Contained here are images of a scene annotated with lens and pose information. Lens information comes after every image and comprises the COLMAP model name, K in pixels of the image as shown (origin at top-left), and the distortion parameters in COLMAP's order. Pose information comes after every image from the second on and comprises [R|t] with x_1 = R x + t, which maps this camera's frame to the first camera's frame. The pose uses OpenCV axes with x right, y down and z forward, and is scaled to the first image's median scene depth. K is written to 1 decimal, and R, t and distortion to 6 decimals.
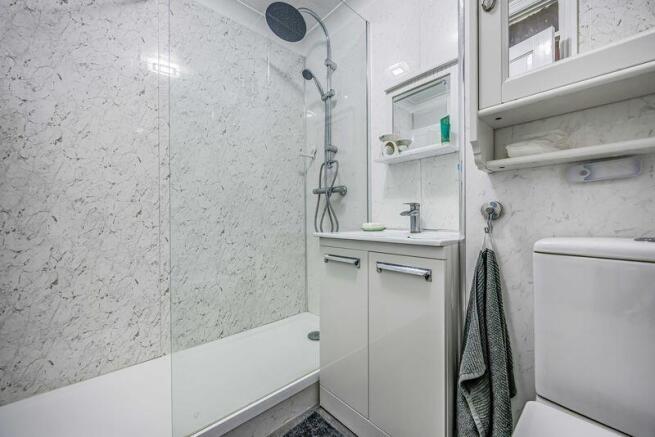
lens RADIAL K [[253.1, 0, 326.7], [0, 253.1, 219.4], [0, 0, 1]] dist [-0.001191, -0.000469]
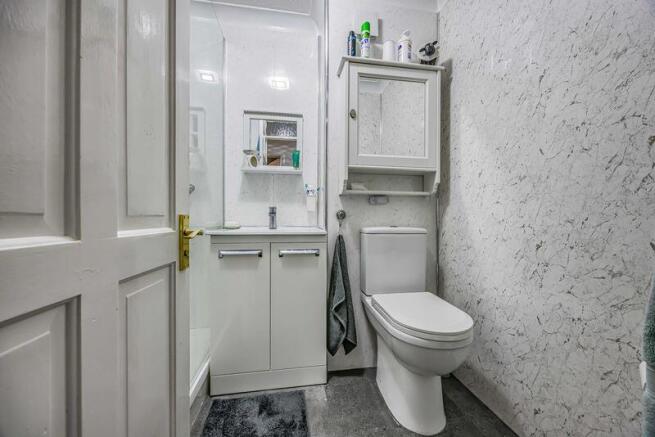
lens RADIAL K [[253.1, 0, 324.9], [0, 253.1, 219.4], [0, 0, 1]] dist [-0.001191, -0.000469]
pose [[0.545384, 0.003312, 0.838180, -0.980830], [-0.005337, 0.999986, -0.000479, 0.001519], [-0.838169, -0.004212, 0.545394, 0.052657]]
